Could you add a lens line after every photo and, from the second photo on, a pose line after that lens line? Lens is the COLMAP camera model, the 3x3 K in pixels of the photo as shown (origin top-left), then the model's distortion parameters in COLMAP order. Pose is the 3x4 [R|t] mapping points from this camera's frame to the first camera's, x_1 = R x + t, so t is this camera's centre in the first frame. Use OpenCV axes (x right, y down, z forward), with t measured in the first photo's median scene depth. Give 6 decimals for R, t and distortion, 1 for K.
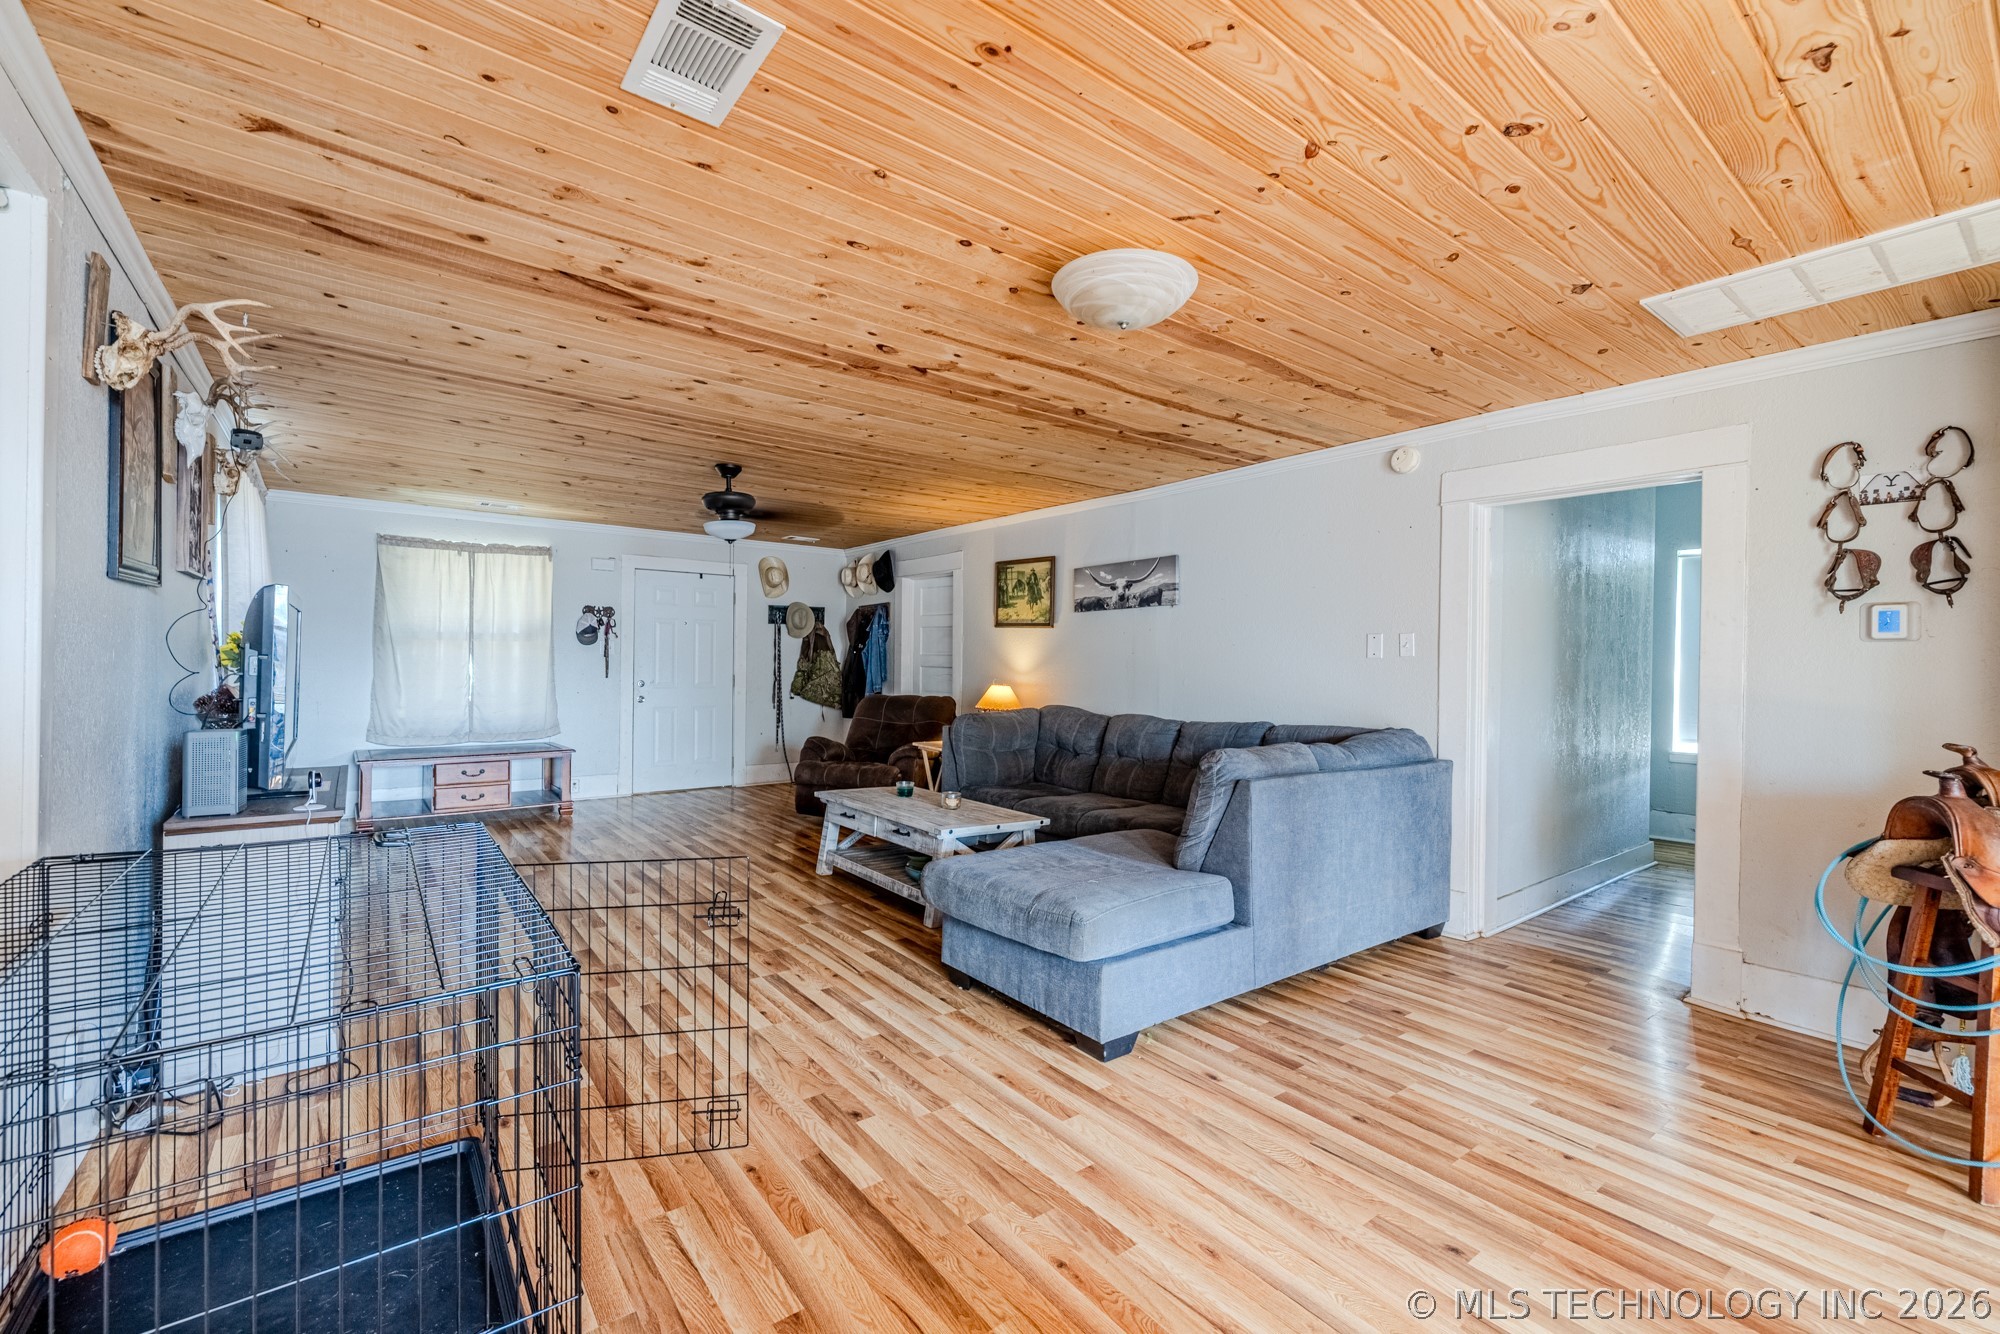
lens RADIAL K [[844.9, 0, 994.4], [0, 844.9, 664.3], [0, 0, 1]] dist [0.004483, 0.000307]
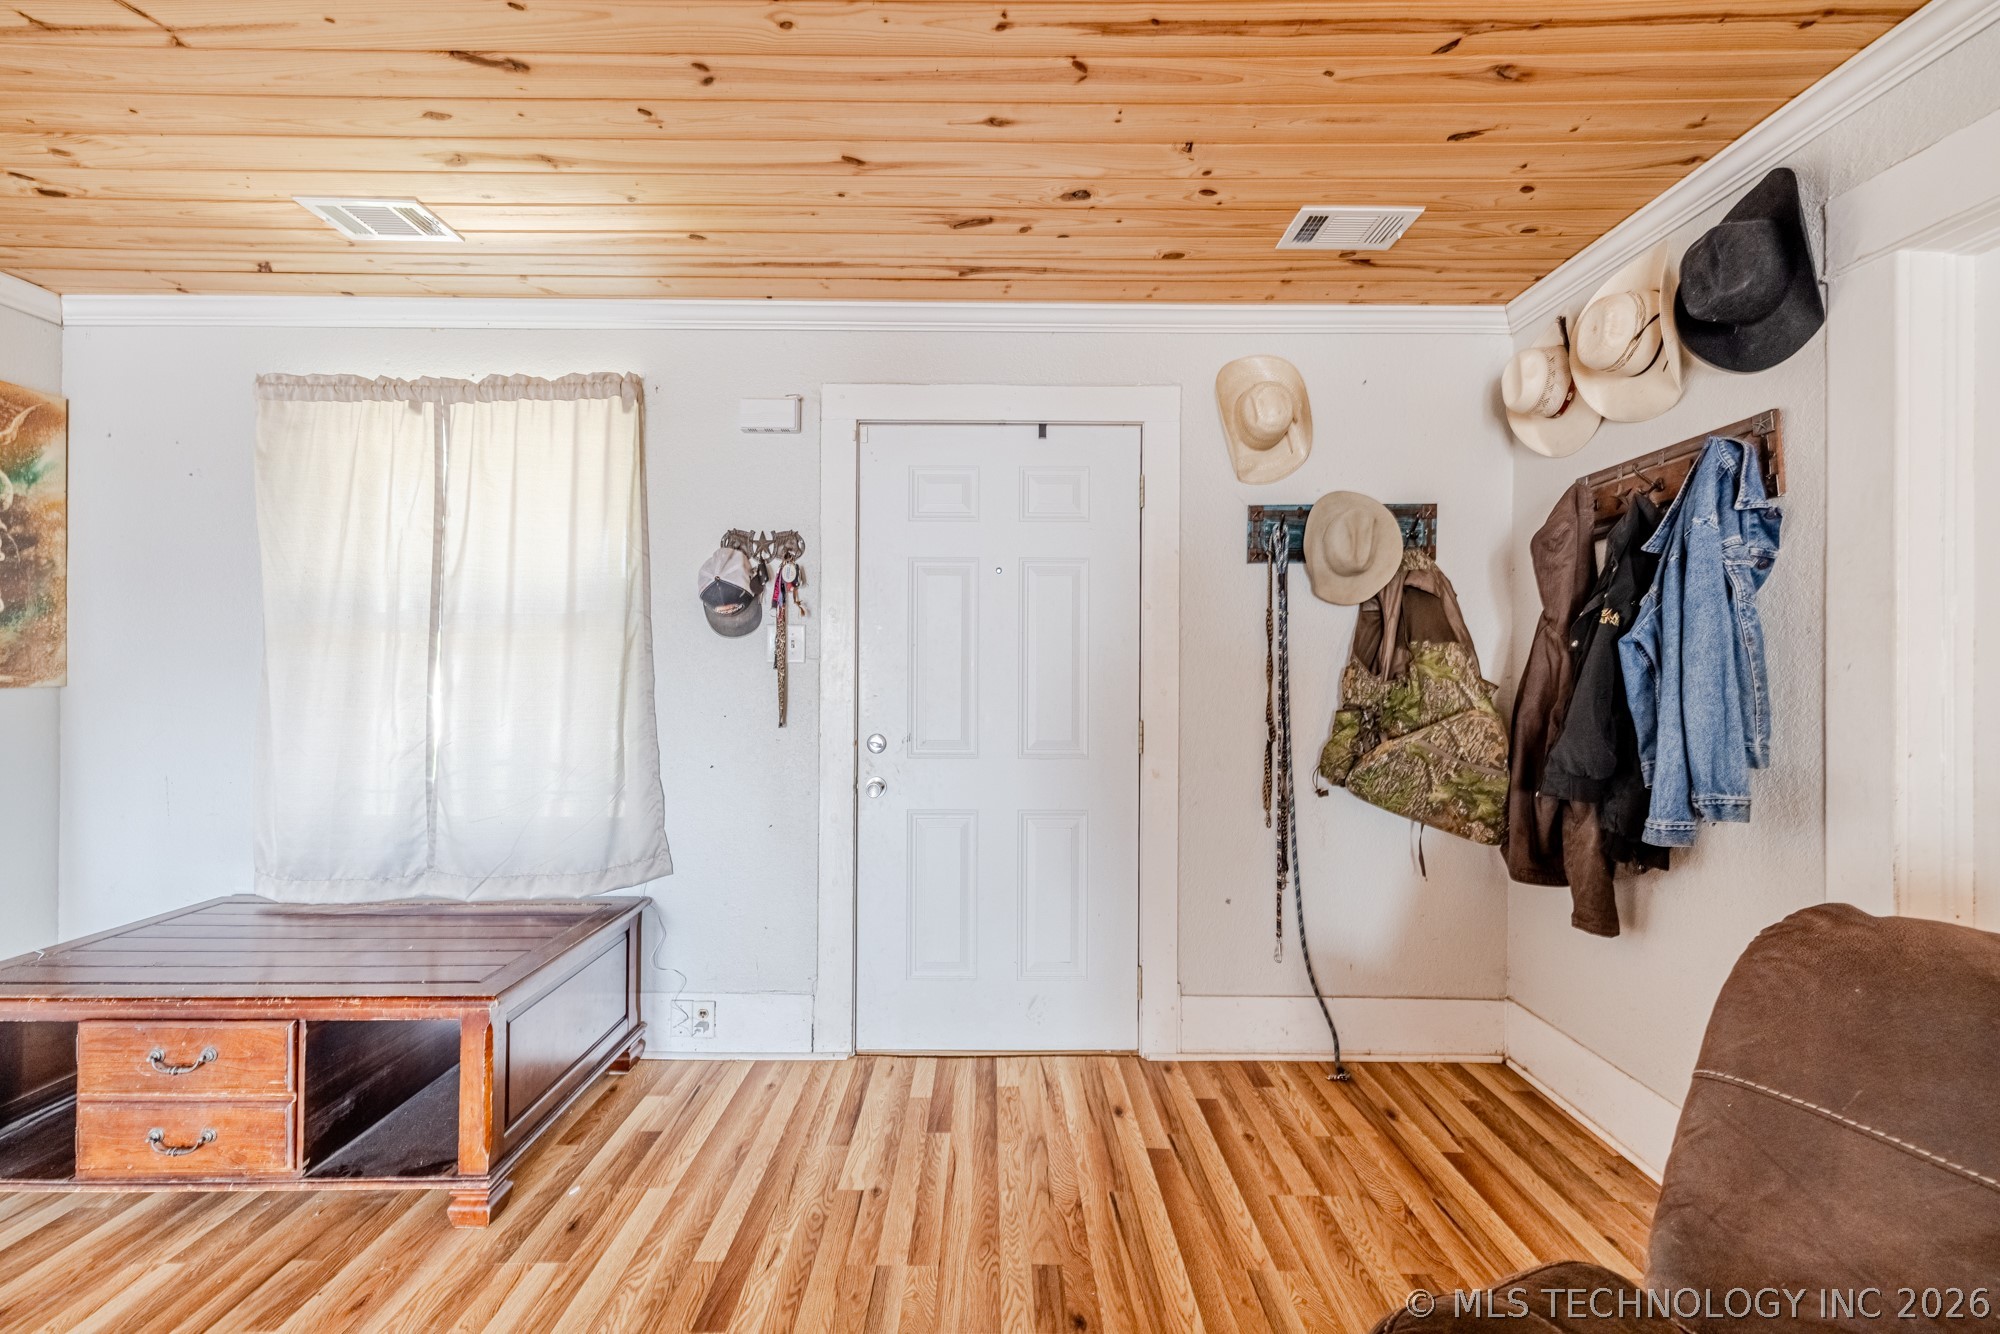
lens RADIAL K [[844.9, 0, 996.1], [0, 844.9, 659.2], [0, 0, 1]] dist [0.004483, 0.000307]
pose [[0.786911, -0.009840, -0.616988, -0.184375], [0.000903, 0.999890, -0.014796, -0.008412], [0.617066, 0.011086, 0.786834, 0.880110]]
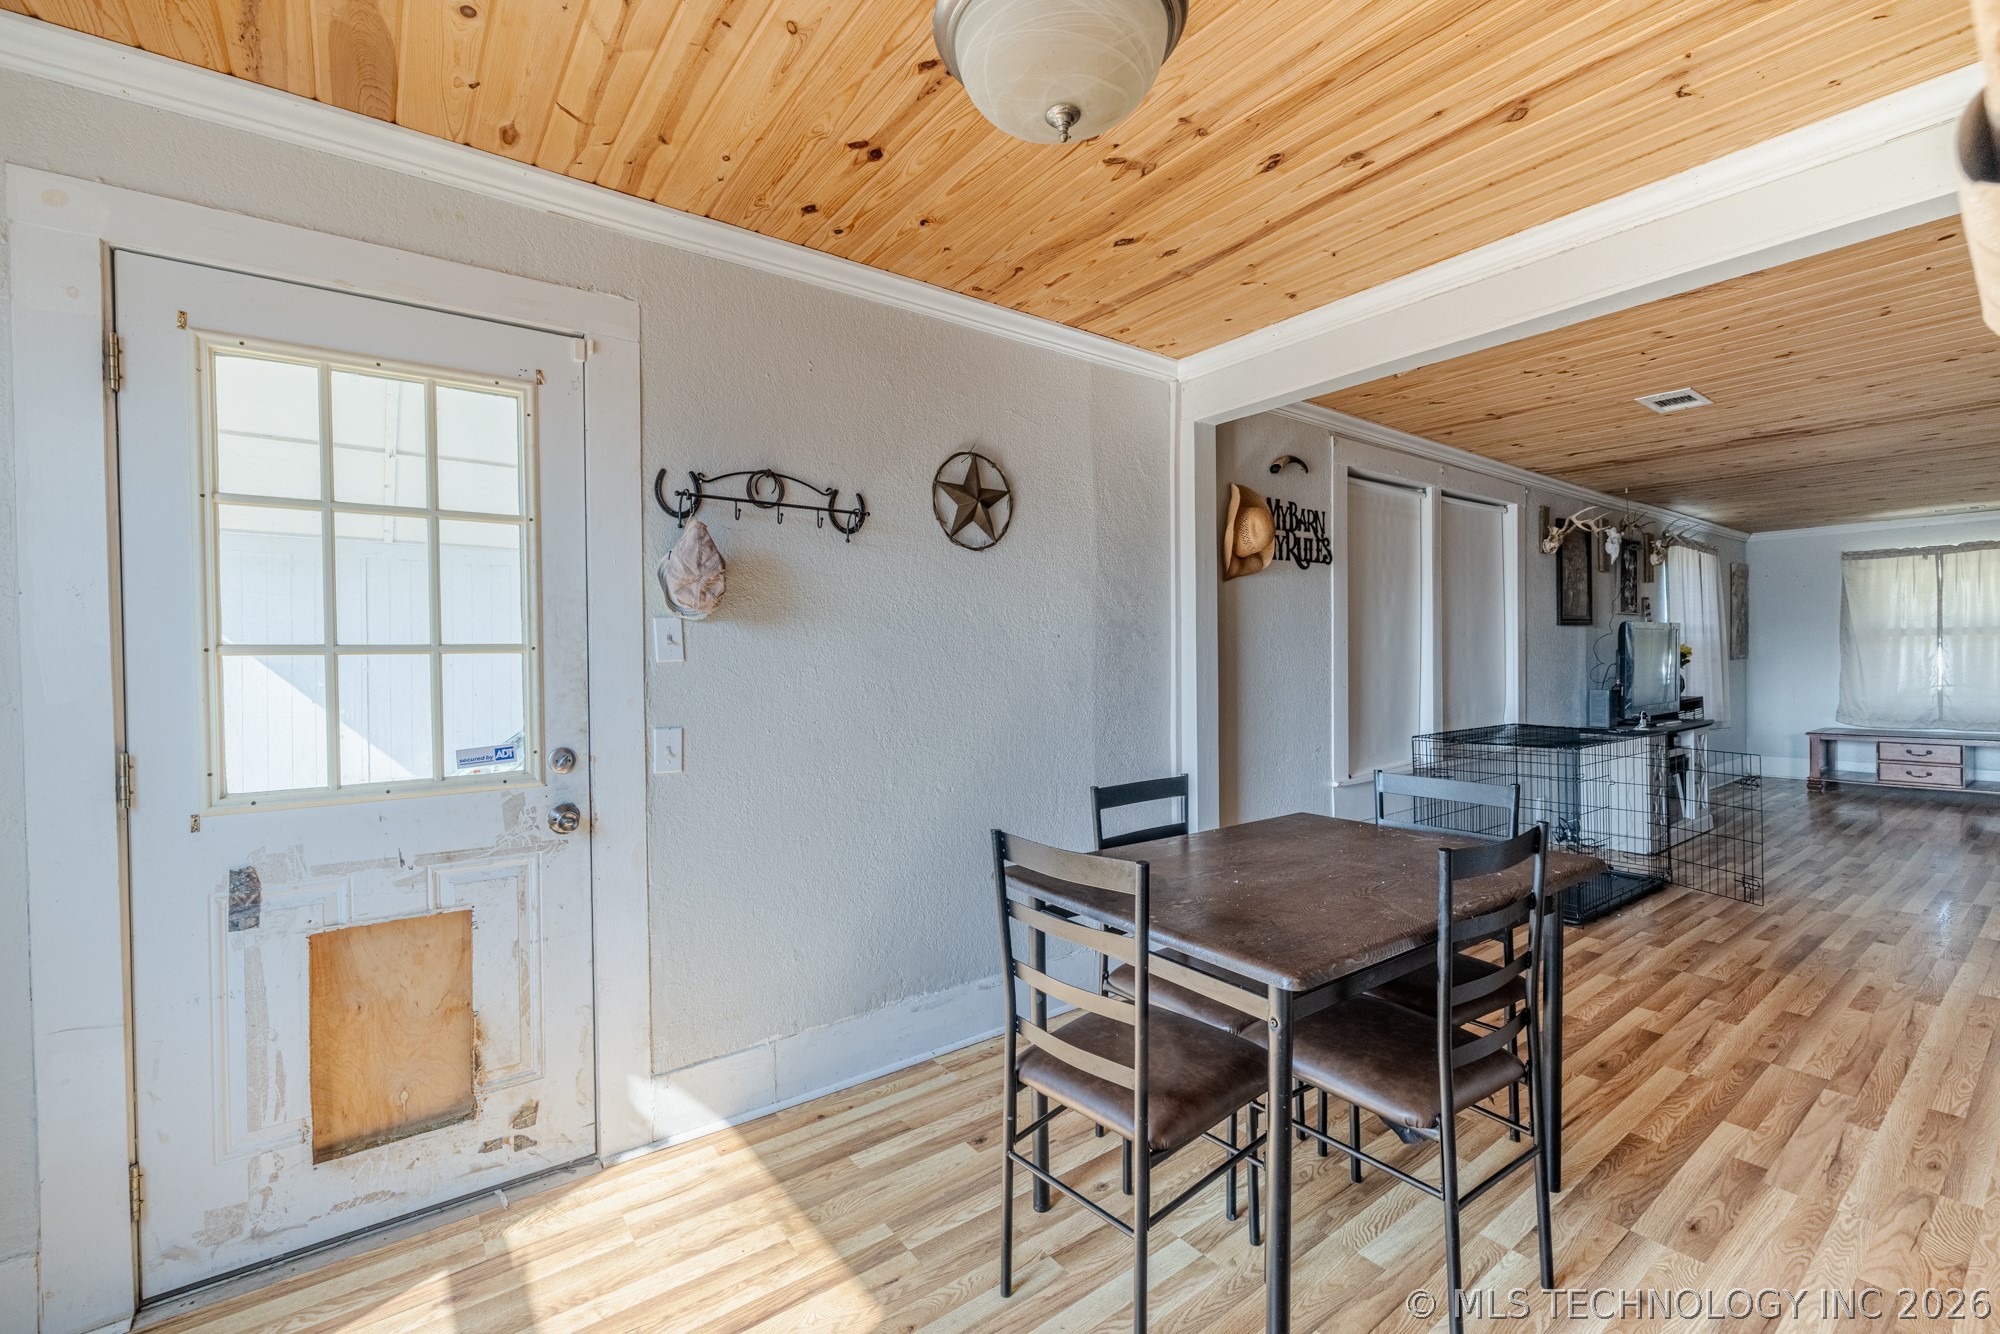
lens RADIAL K [[809.4, 0, 967.6], [0, 809.4, 716.0], [0, 0, 1]] dist [-0.007286, -0.000320]
pose [[-0.037473, 0.051294, -0.997980, 0.486106], [0.012936, 0.998623, 0.050841, 0.007969], [0.999214, -0.011005, -0.038085, -0.223983]]
